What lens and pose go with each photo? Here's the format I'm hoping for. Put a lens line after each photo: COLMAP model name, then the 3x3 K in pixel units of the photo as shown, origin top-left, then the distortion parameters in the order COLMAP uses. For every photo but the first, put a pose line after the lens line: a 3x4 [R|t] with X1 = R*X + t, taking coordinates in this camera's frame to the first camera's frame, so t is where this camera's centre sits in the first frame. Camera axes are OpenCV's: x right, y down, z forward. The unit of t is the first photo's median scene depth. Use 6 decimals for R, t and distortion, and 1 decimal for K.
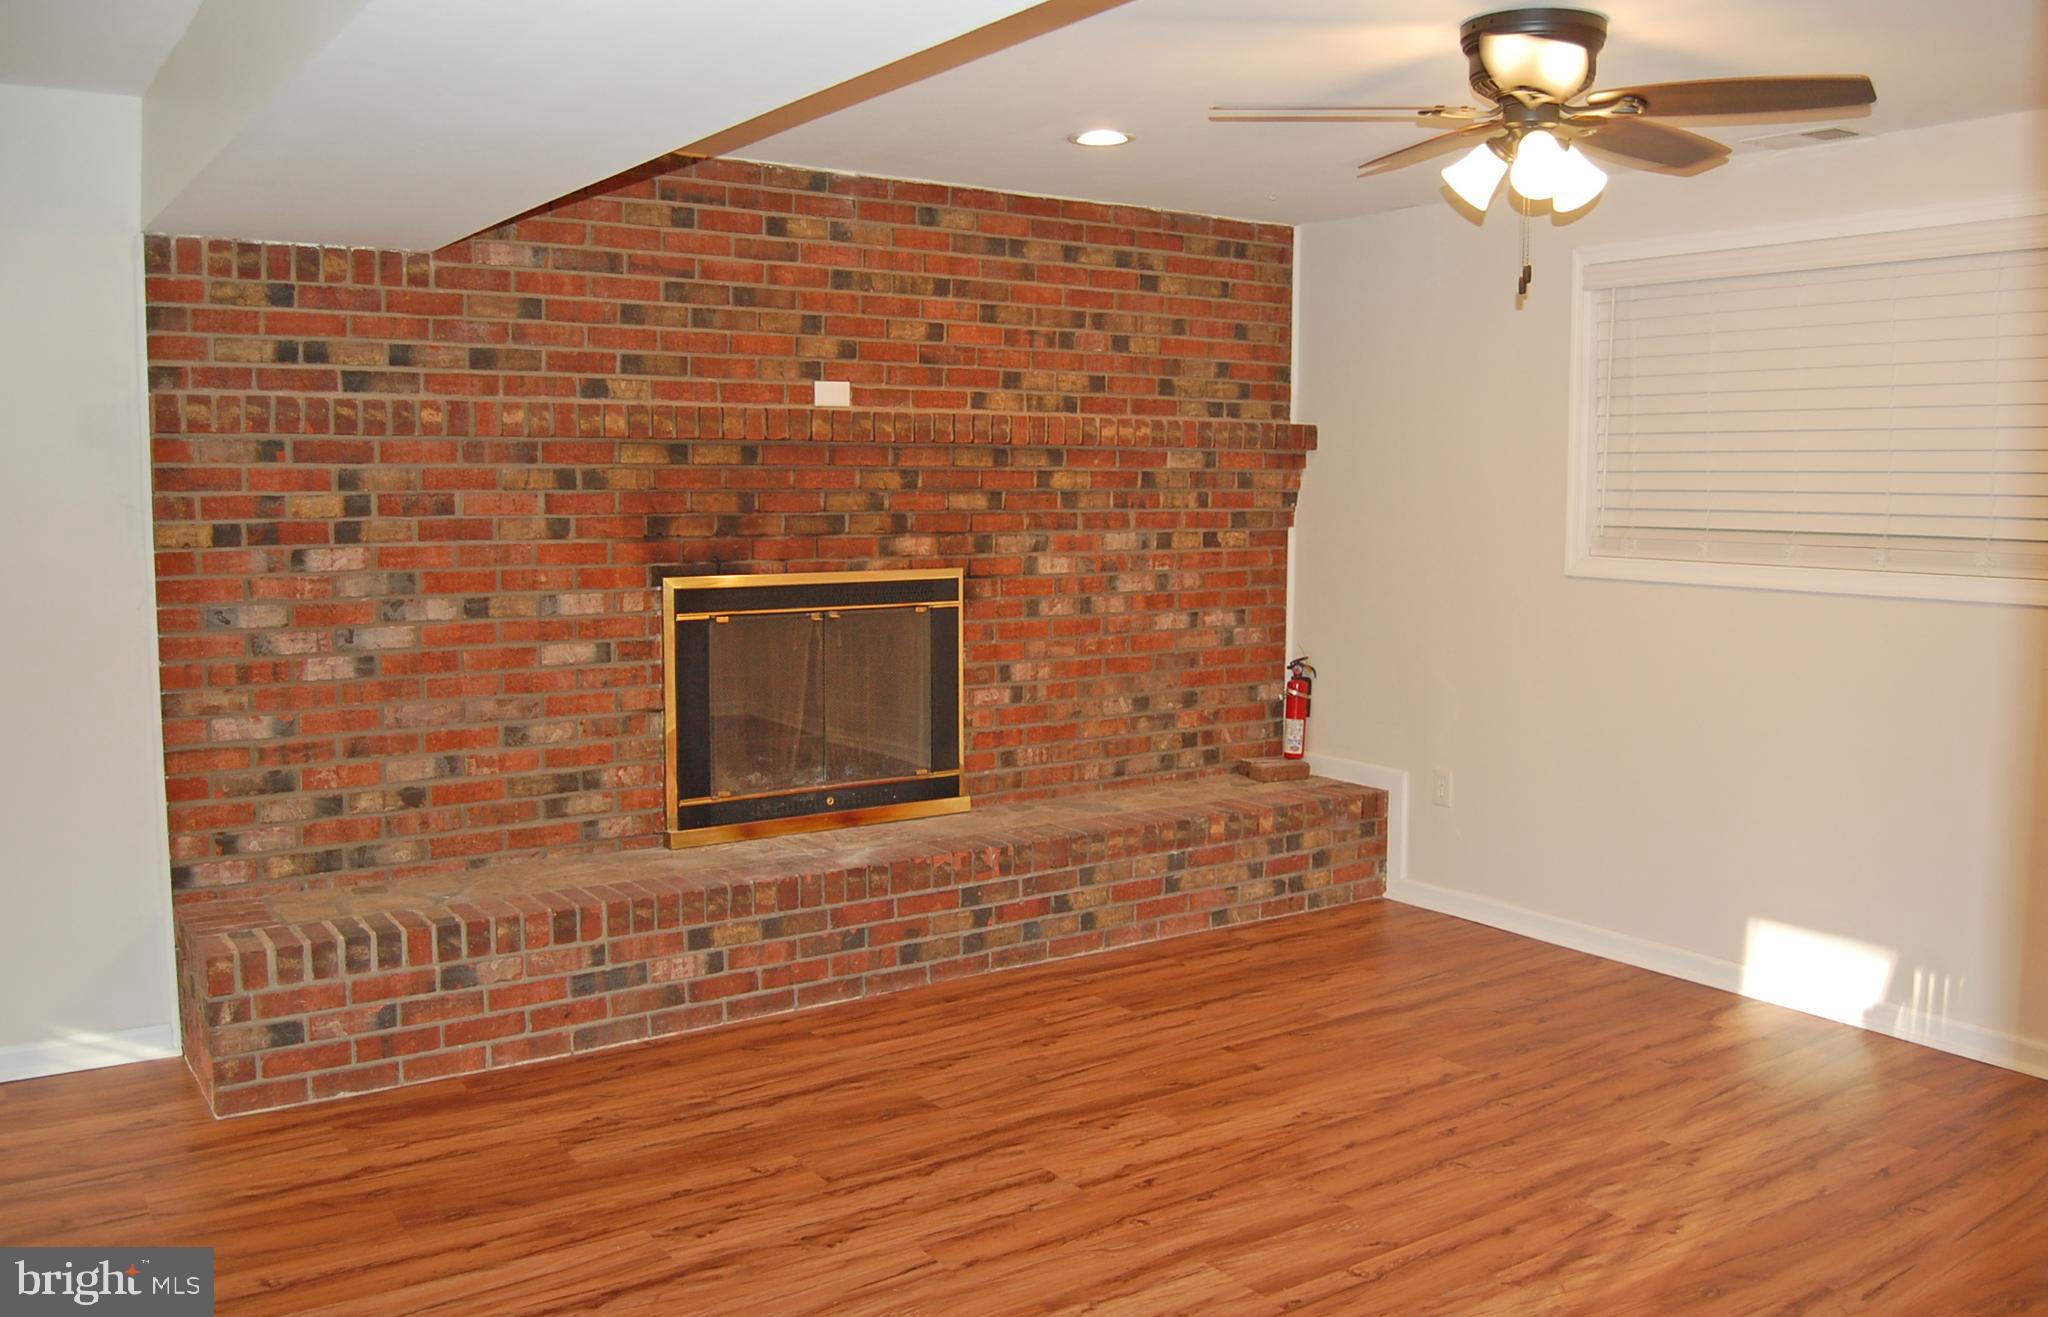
lens RADIAL K [[1730.1, 0, 1026.5], [0, 1730.1, 646.2], [0, 0, 1]] dist [-0.089264, 0.000488]
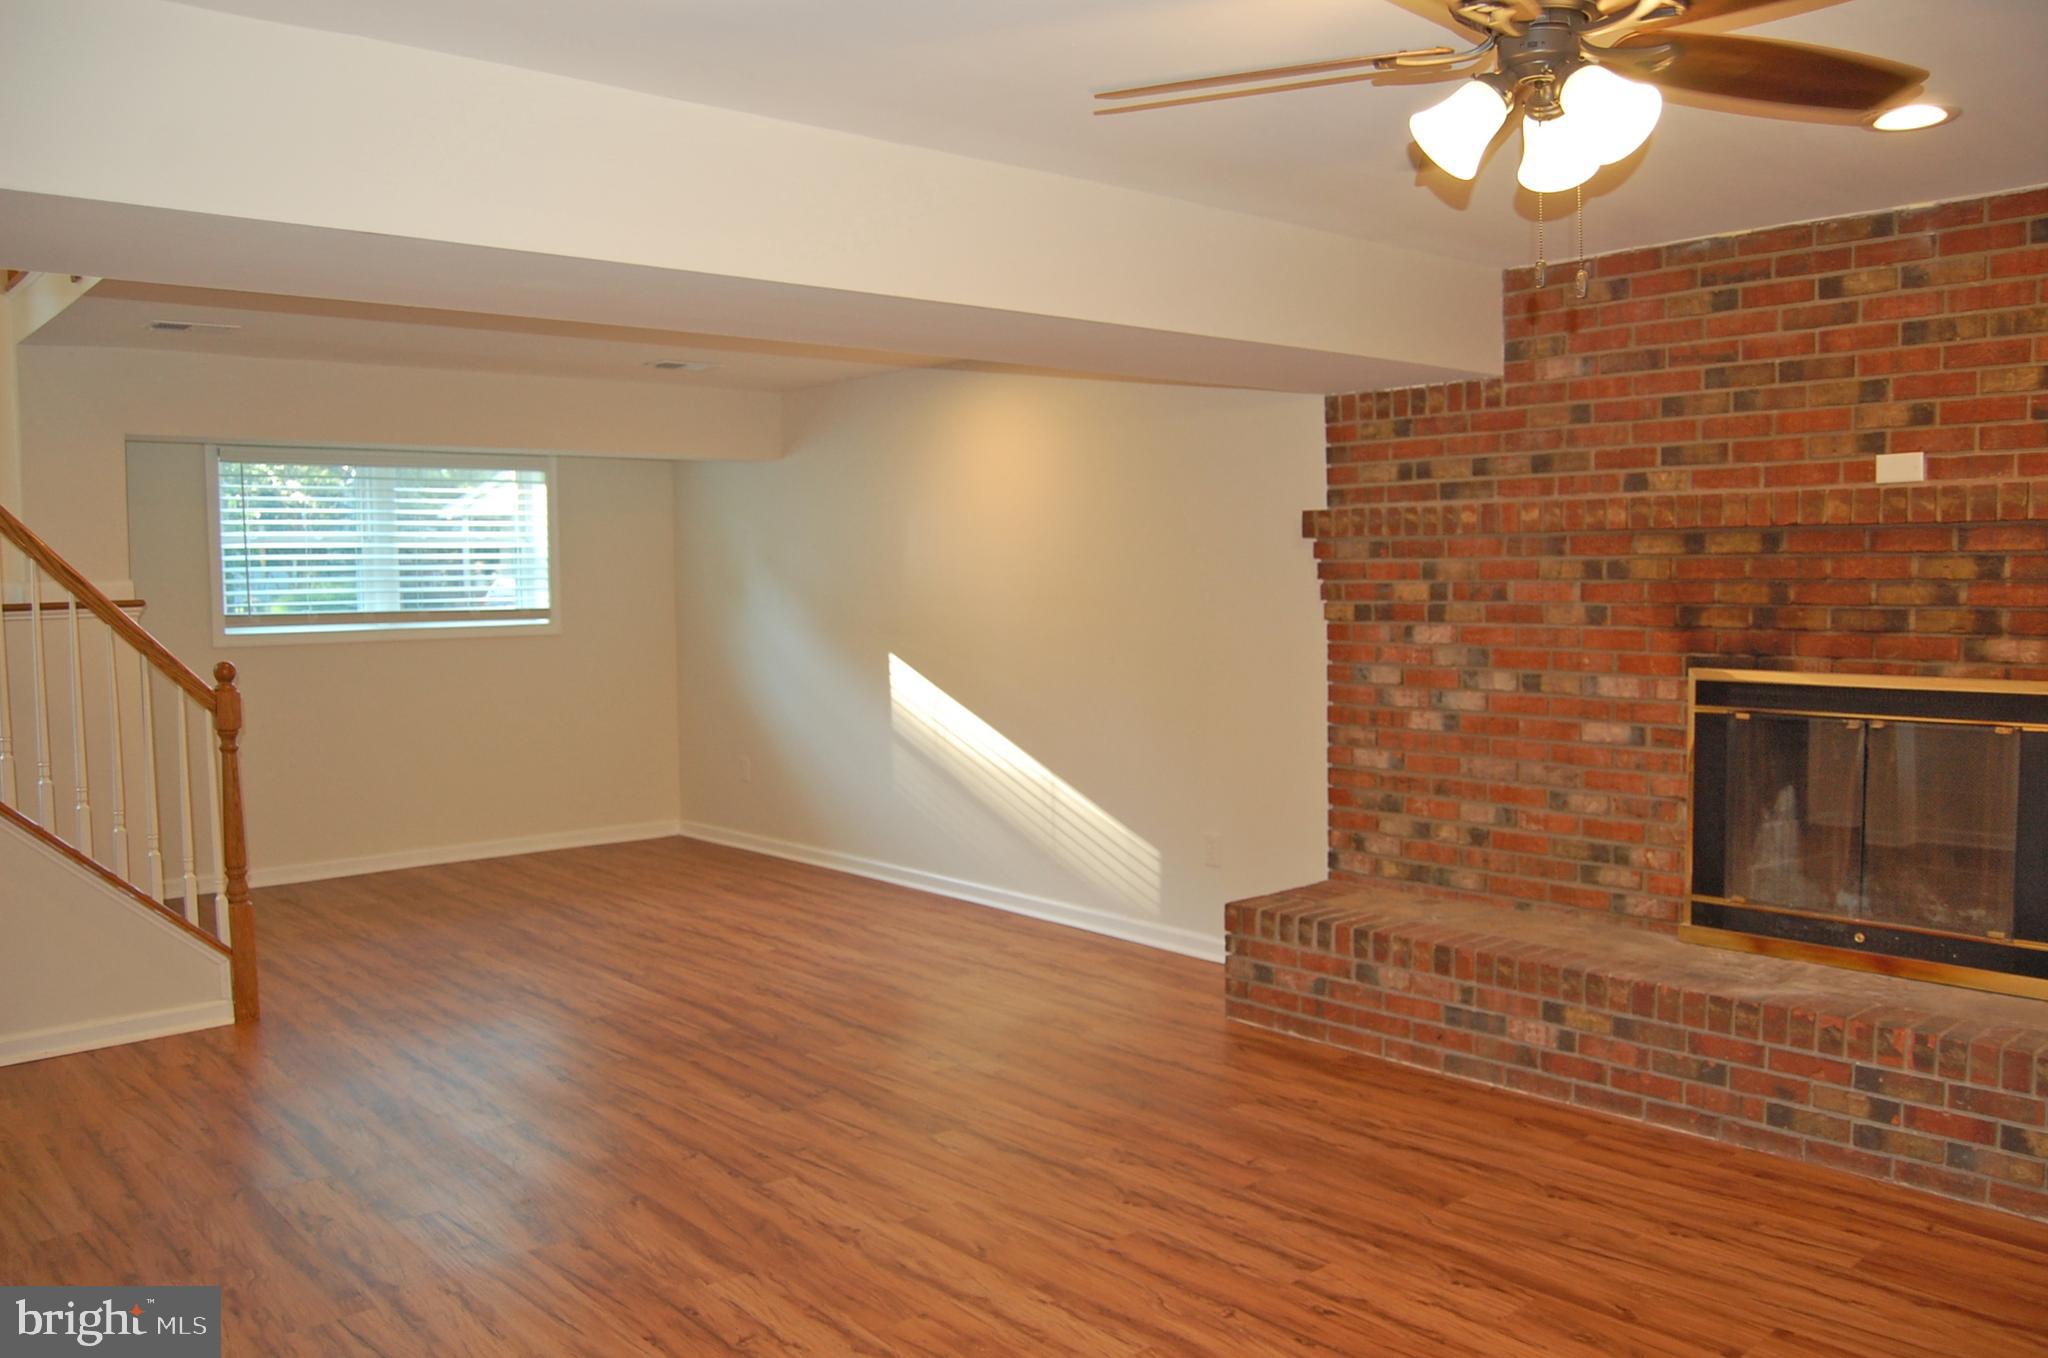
lens RADIAL K [[1610.5, 0, 1027.4], [0, 1610.5, 692.6], [0, 0, 1]] dist [-0.083991, 0.018134]
pose [[0.102786, 0.069260, -0.992289, 0.707308], [-0.080699, 0.994865, 0.061081, -0.054267], [0.991425, 0.073798, 0.107848, 0.560535]]
